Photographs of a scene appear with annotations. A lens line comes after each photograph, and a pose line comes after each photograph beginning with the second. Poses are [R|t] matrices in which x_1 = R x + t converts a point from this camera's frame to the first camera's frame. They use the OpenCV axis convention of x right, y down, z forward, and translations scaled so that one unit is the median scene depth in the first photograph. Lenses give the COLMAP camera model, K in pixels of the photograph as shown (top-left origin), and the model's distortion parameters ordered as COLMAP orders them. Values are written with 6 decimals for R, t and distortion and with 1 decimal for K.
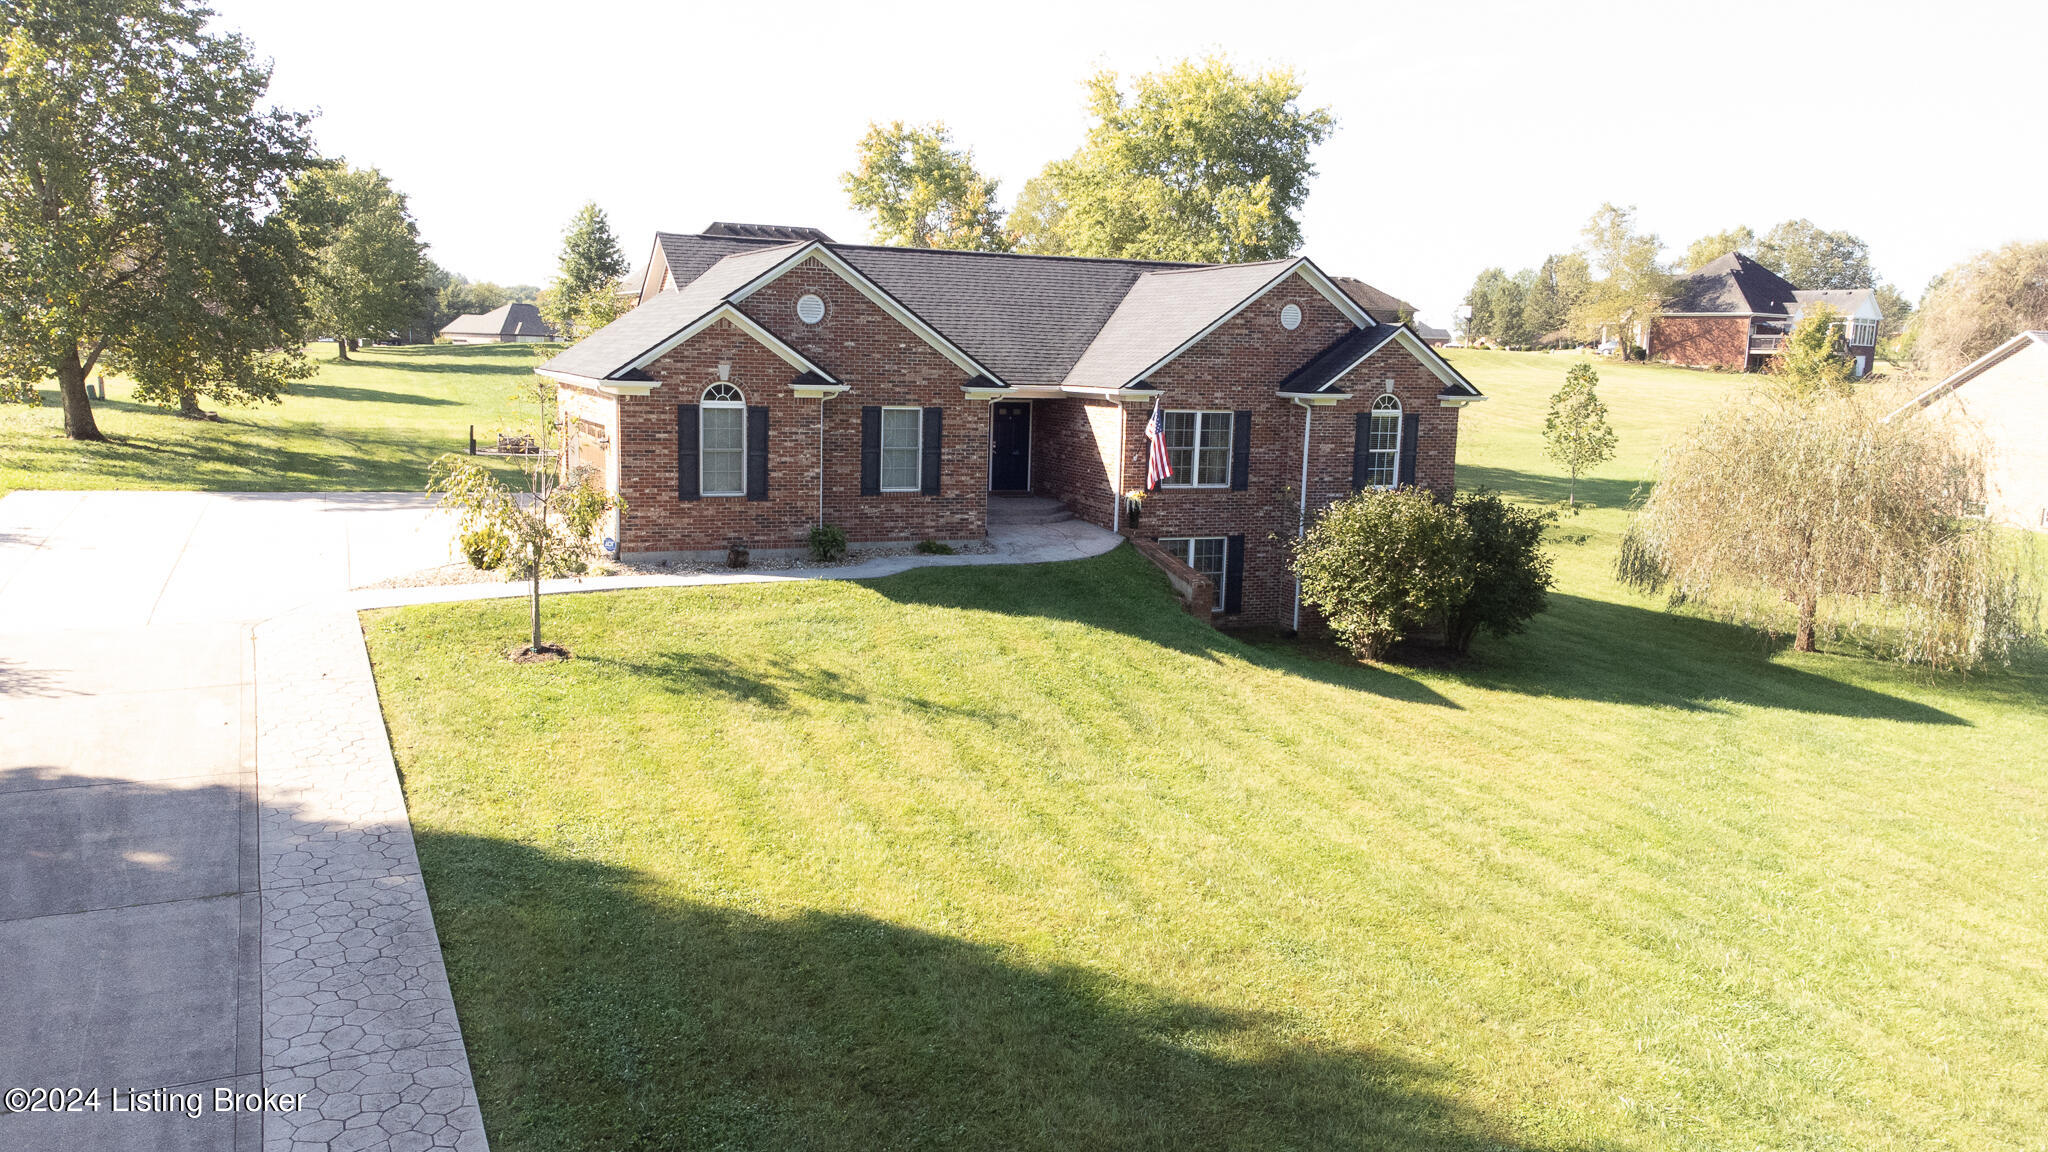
lens RADIAL K [[1536.0, 0, 1024.0], [0, 1536.0, 576.0], [0, 0, 1]] dist [0.047393, -0.003346]
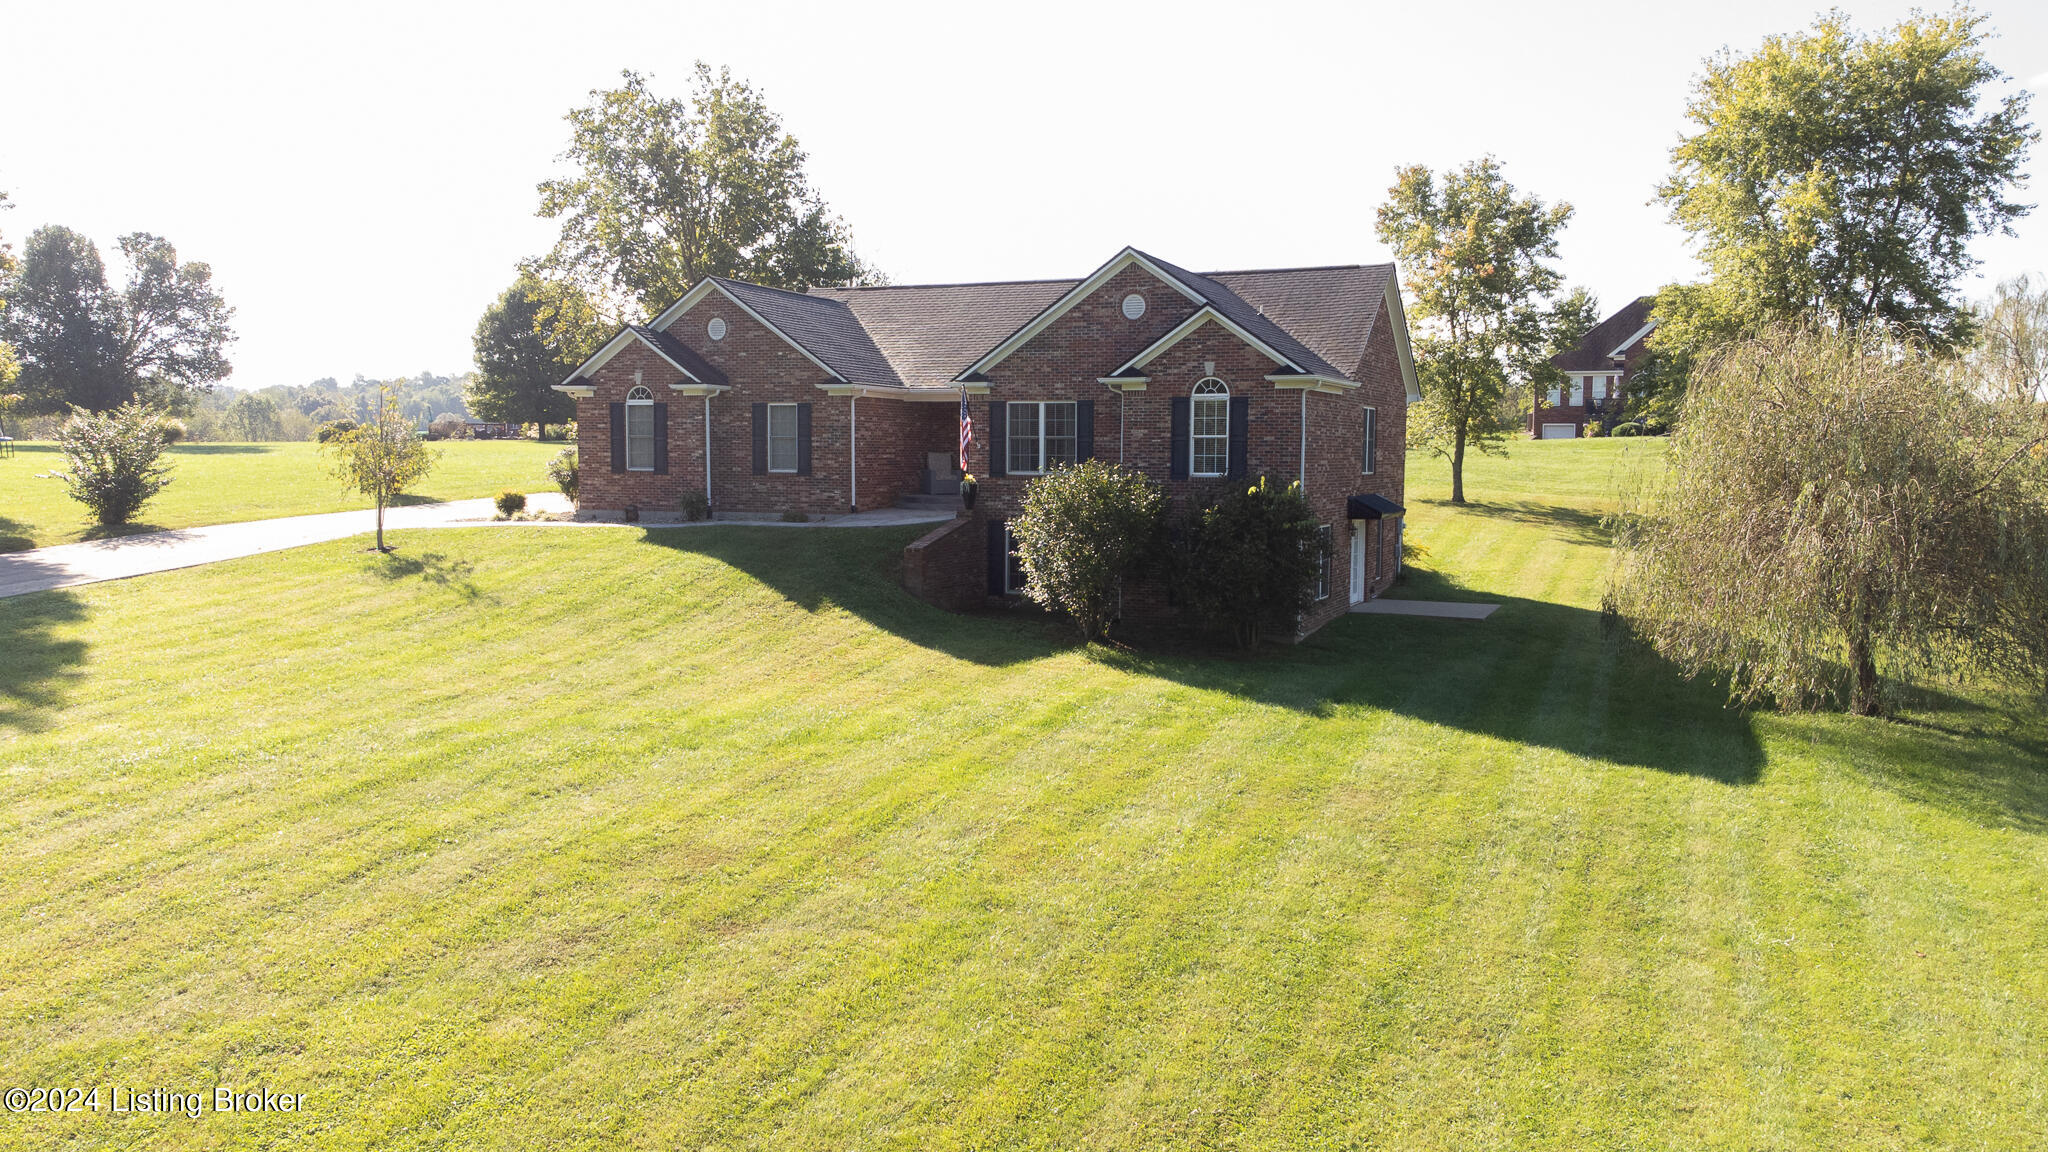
lens RADIAL K [[1628.1, 0, 1024.0], [0, 1628.1, 576.0], [0, 0, 1]] dist [0.048697, 0.005922]
pose [[0.683282, 0.027891, -0.729622, 0.948485], [-0.092173, 0.994571, -0.048299, 0.068425], [0.724314, 0.100253, 0.682143, 0.246989]]
